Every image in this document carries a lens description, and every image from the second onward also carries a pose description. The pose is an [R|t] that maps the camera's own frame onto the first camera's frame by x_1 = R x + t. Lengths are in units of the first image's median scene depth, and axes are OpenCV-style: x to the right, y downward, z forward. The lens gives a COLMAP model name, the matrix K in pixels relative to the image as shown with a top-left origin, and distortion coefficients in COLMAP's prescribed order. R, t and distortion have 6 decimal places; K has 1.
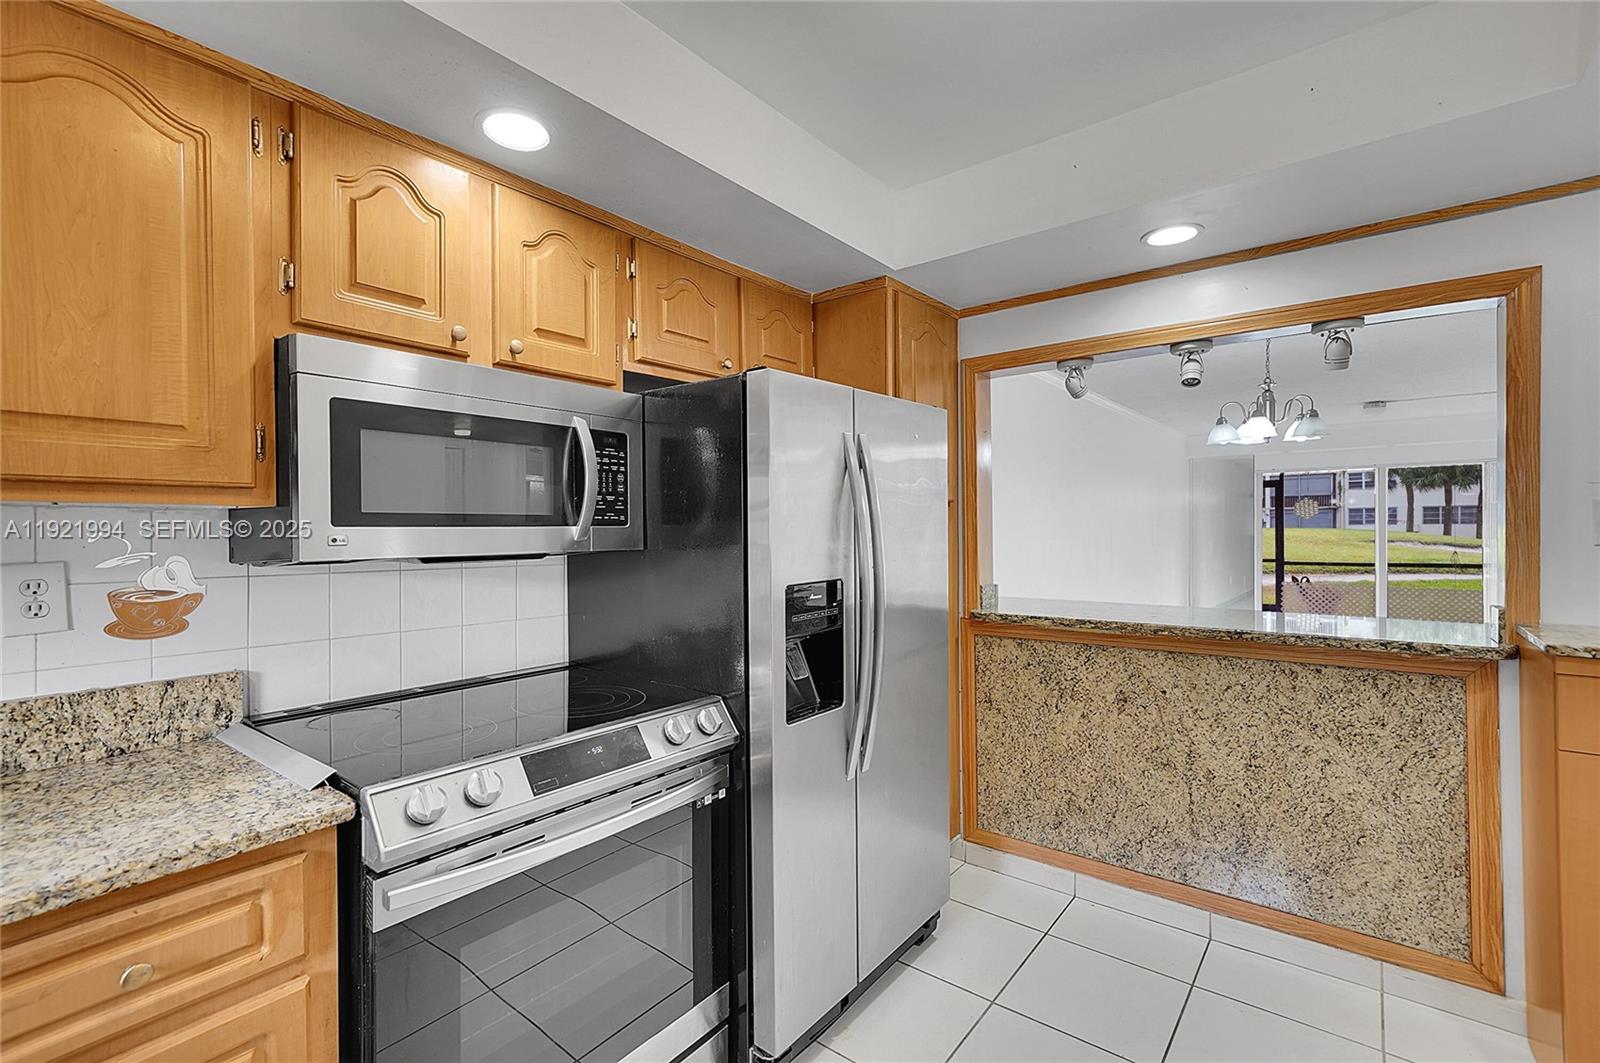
lens RADIAL K [[714.6, 0, 801.9], [0, 714.6, 533.4], [0, 0, 1]] dist [0.002253, 0.004017]
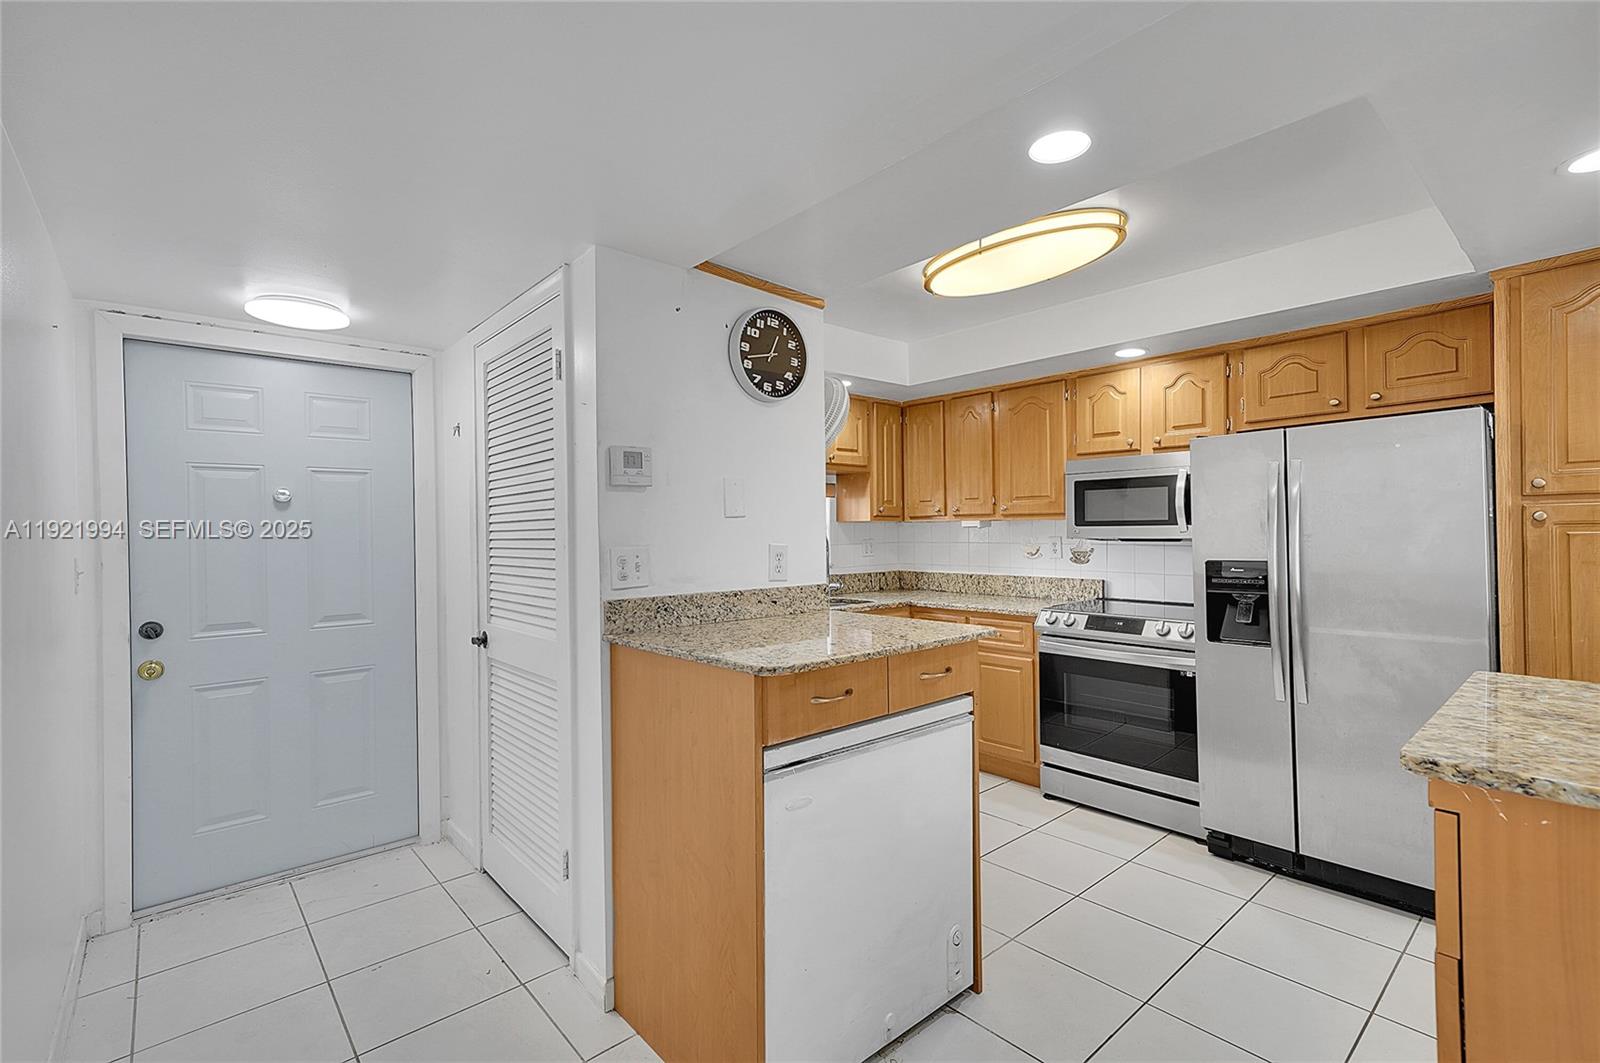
lens RADIAL K [[721.8, 0, 800.0], [0, 721.8, 531.5], [0, 0, 1]] dist [0.006581, 0.001443]
pose [[-0.175887, 0.014099, -0.984309, 1.474966], [0.006370, 0.999893, 0.013184, -0.021414], [0.984390, -0.003951, -0.175958, 0.266375]]
